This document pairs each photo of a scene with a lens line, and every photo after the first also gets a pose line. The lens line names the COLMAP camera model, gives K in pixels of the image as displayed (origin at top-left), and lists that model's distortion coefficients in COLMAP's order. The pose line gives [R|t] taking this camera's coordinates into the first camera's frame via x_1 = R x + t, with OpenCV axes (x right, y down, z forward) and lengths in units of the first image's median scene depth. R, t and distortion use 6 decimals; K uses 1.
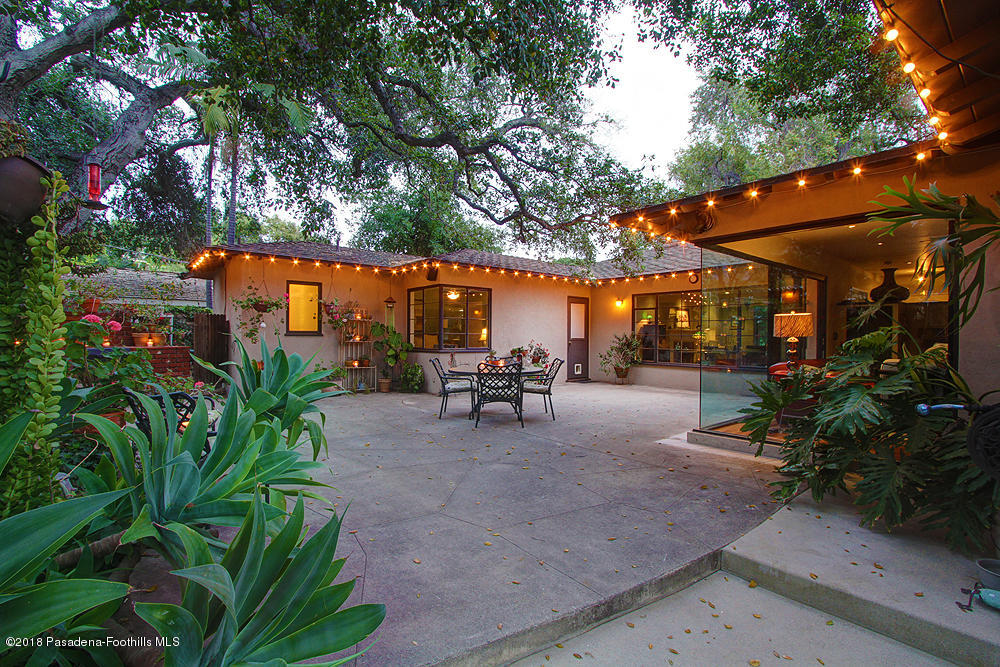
lens RADIAL K [[461.1, 0, 499.3], [0, 461.1, 337.2], [0, 0, 1]] dist [-0.023089, 0.004023]
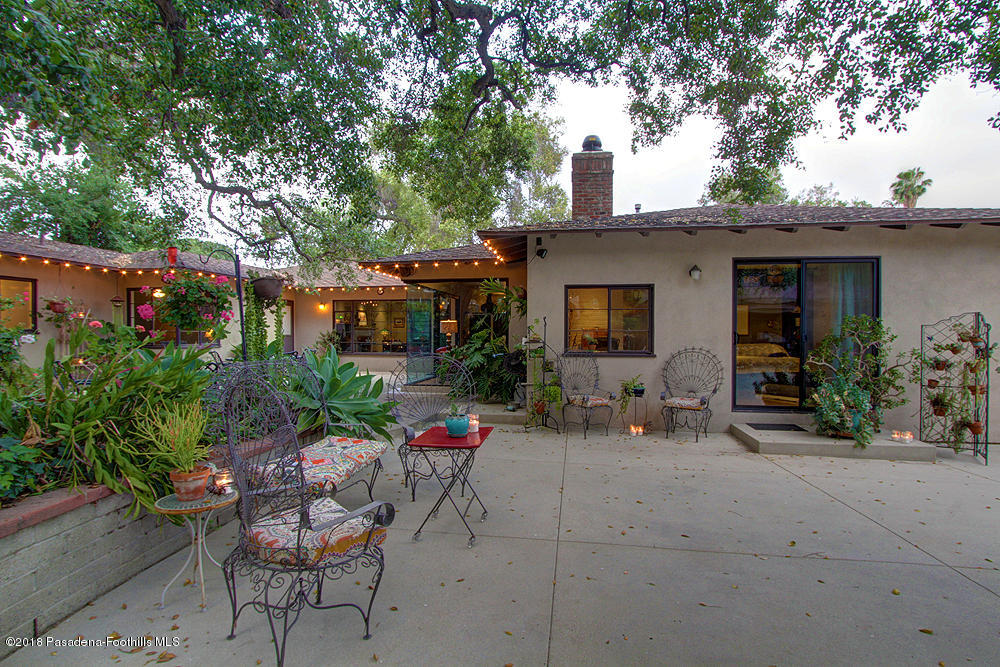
lens RADIAL K [[497.2, 0, 500.0], [0, 497.2, 333.5], [0, 0, 1]] dist [-0.019538, 0.000041]
pose [[0.749580, -0.005287, 0.661893, -0.302709], [0.005792, 0.999982, 0.001427, -0.000425], [-0.661888, 0.002764, 0.749597, -0.370321]]
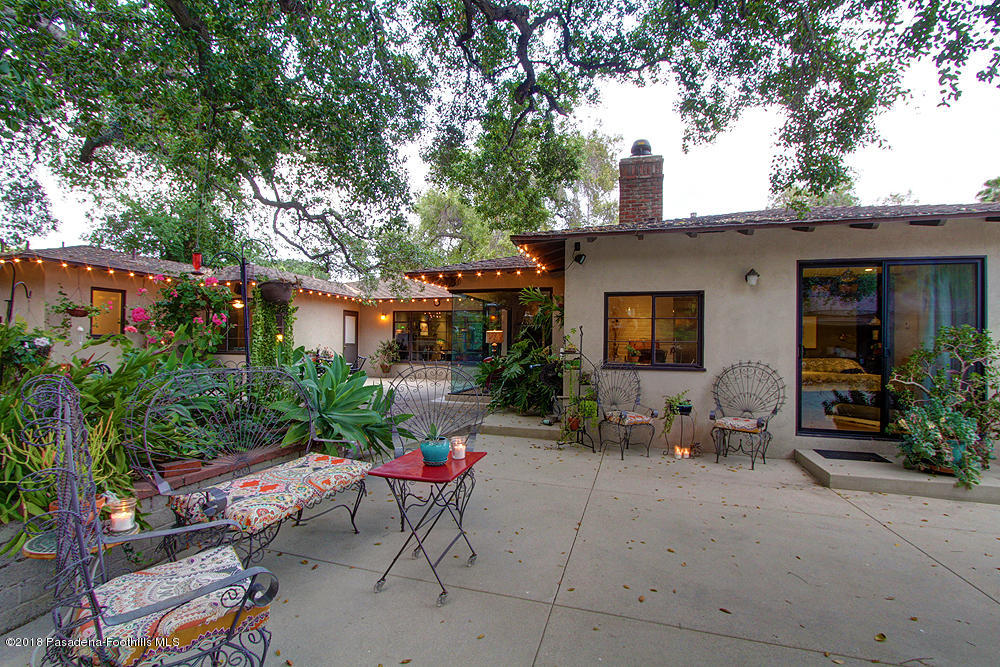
lens RADIAL K [[461.1, 0, 499.3], [0, 461.1, 337.2], [0, 0, 1]] dist [-0.023089, 0.004023]
pose [[0.835720, 0.013244, 0.548997, -0.215182], [-0.006067, 0.999871, -0.014885, 0.001896], [-0.549123, 0.009109, 0.835692, -0.335091]]
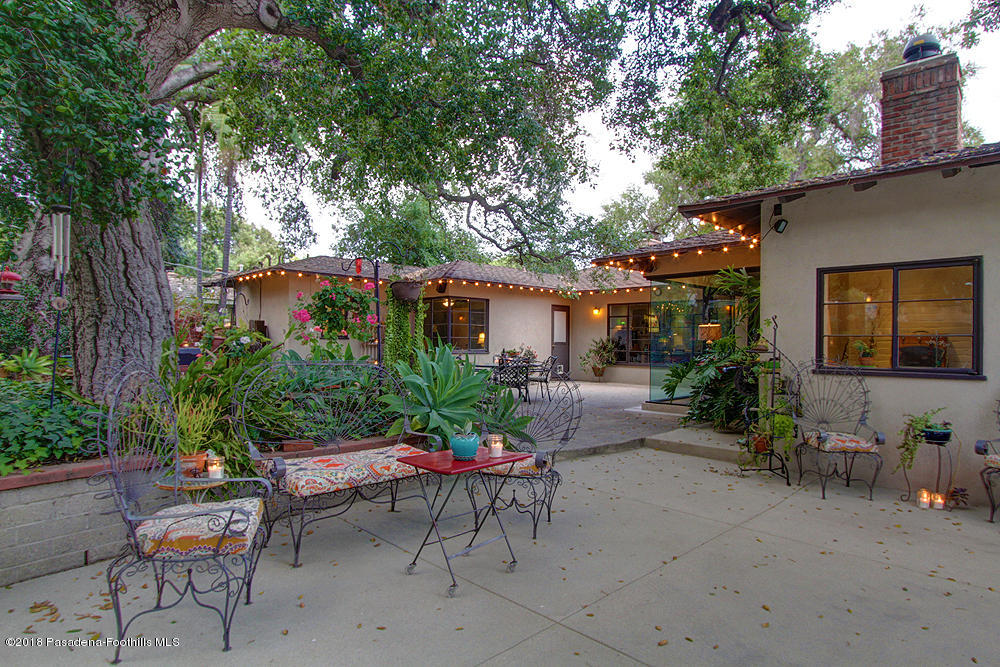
lens RADIAL K [[559.9, 0, 500.0], [0, 559.9, 333.5], [0, 0, 1]] dist [-0.019774, 0.001784]
pose [[0.996277, 0.003044, 0.086162, -0.110917], [-0.001655, 0.999868, -0.016184, 0.004449], [-0.086199, 0.015981, 0.996150, -0.412041]]
